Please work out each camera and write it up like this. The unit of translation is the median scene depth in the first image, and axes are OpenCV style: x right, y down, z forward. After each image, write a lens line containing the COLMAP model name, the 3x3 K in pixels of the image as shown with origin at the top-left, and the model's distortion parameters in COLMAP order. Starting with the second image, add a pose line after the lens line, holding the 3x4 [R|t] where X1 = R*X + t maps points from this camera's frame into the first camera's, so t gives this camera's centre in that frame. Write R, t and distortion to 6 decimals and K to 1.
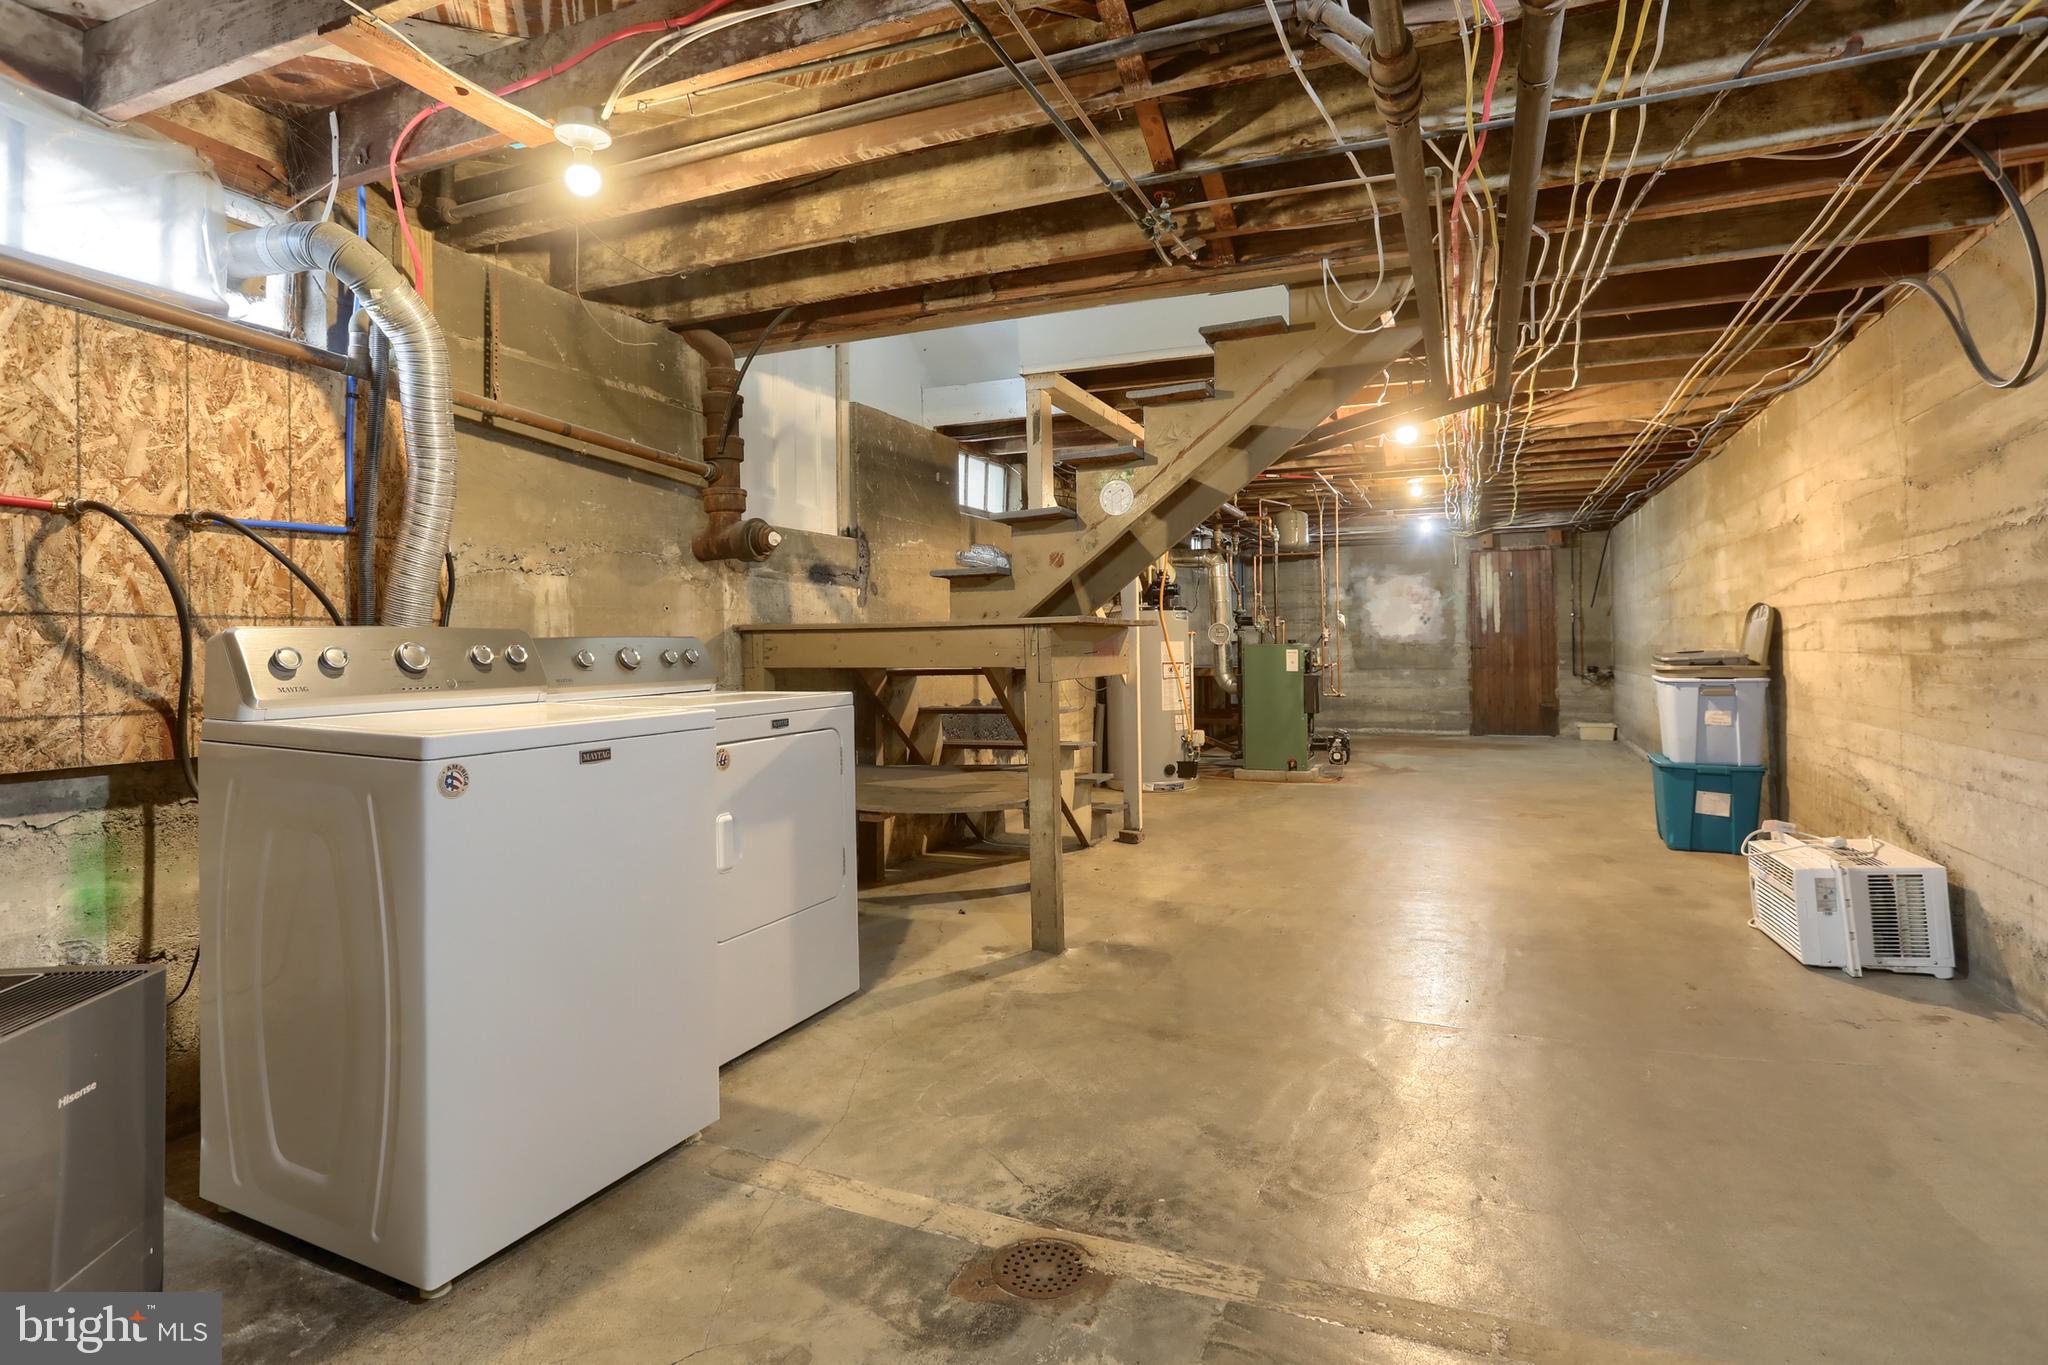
lens RADIAL K [[1074.1, 0, 1012.1], [0, 1074.1, 674.1], [0, 0, 1]] dist [-0.065555, 0.029350]
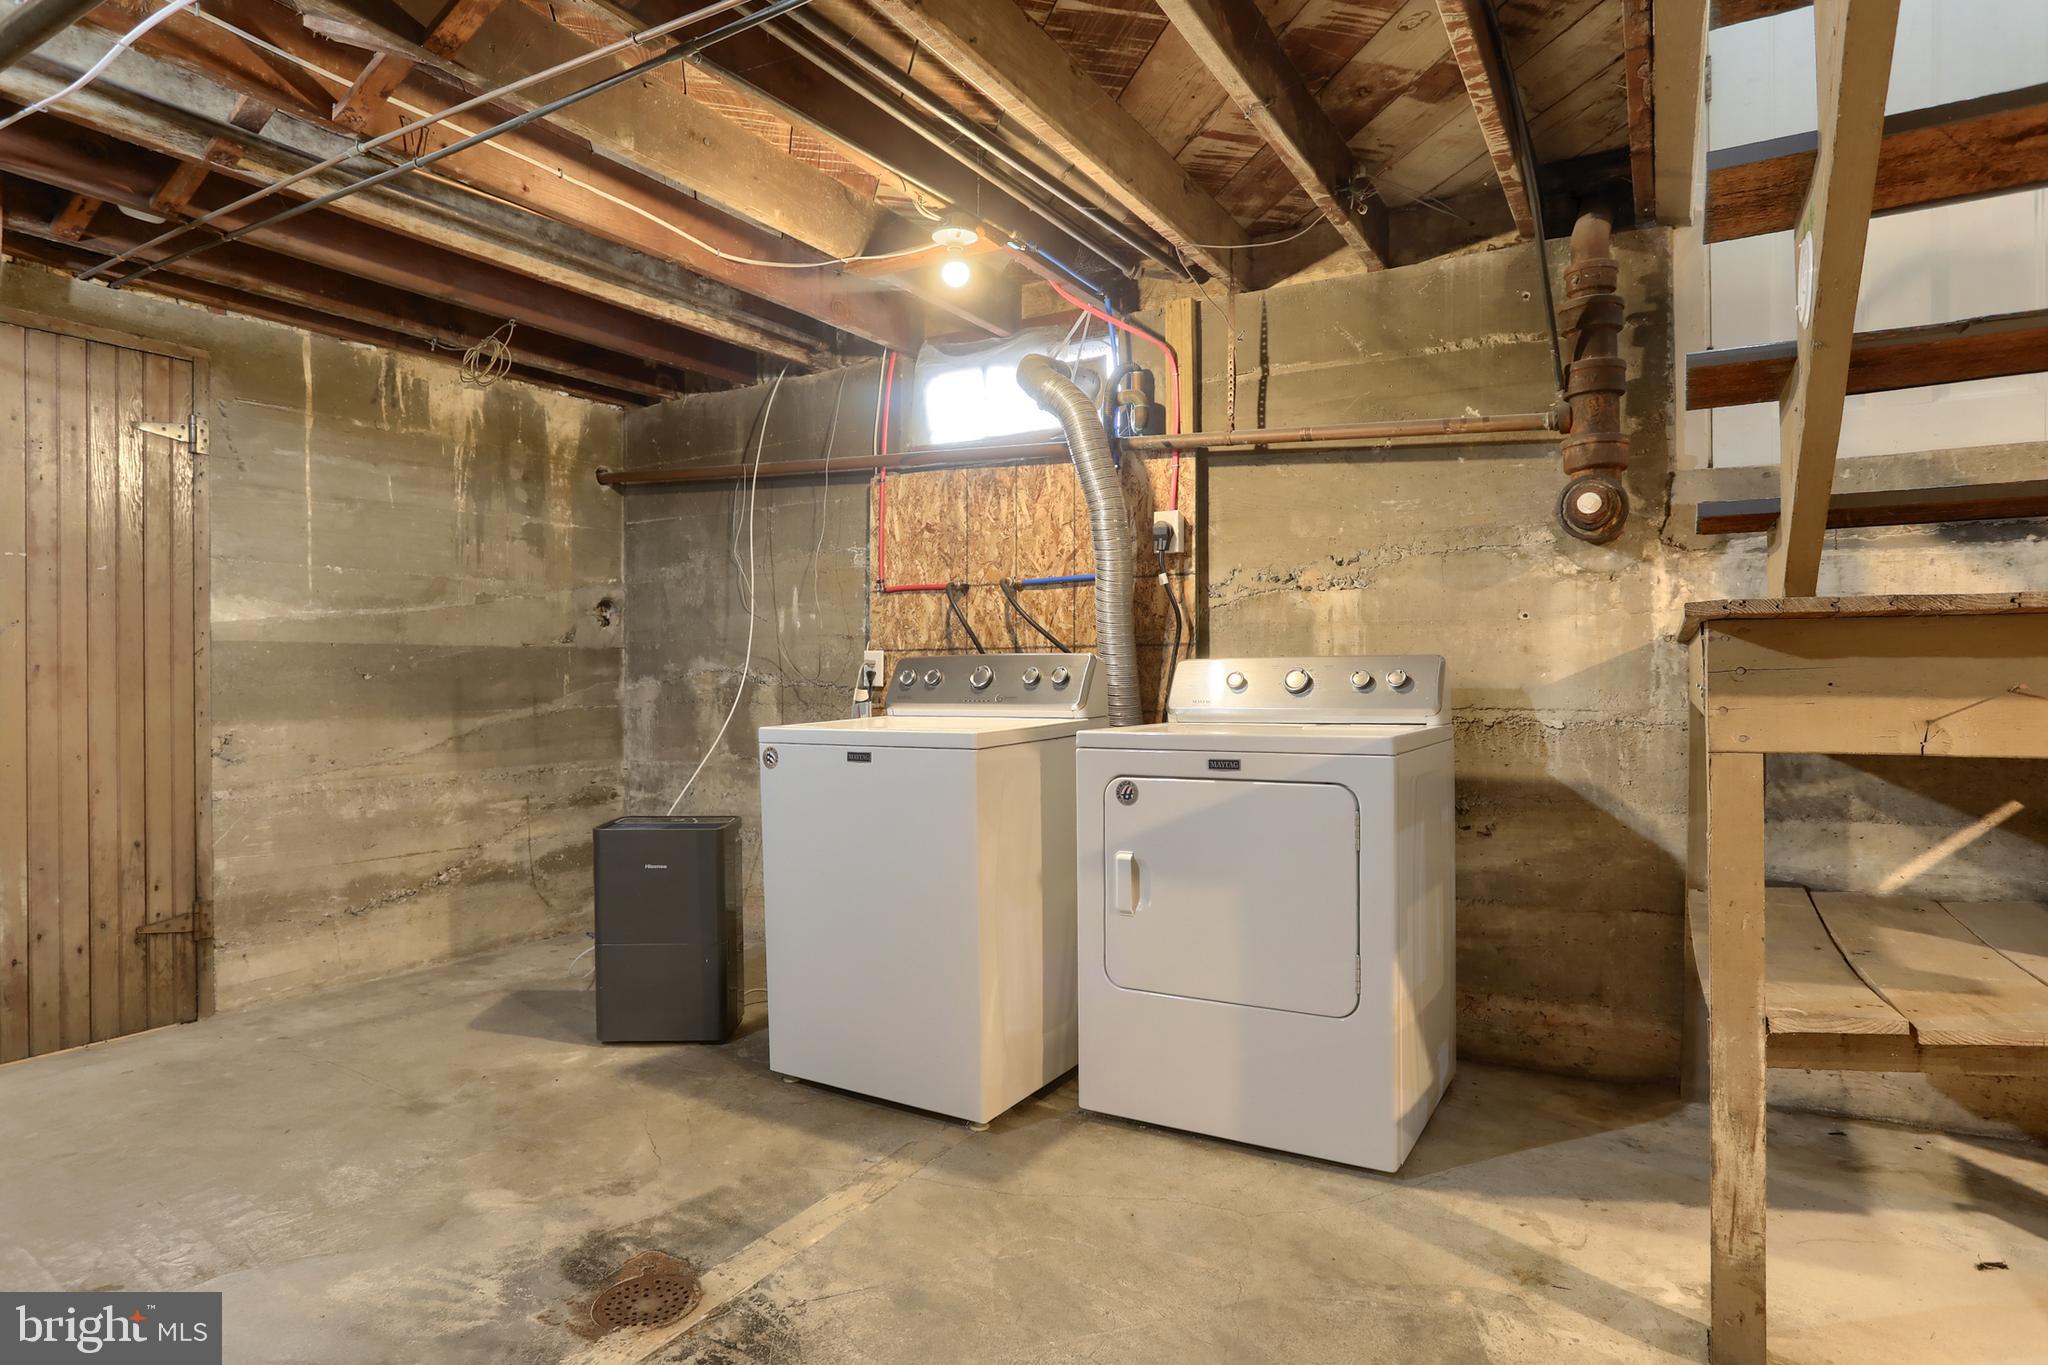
lens RADIAL K [[1102.6, 0, 1027.4], [0, 1102.6, 720.3], [0, 0, 1]] dist [-0.071765, 0.048618]
pose [[-0.122063, 0.052807, -0.991117, 0.814920], [-0.016720, 0.998333, 0.055251, -0.040144], [0.992381, 0.023315, -0.120977, 1.237939]]
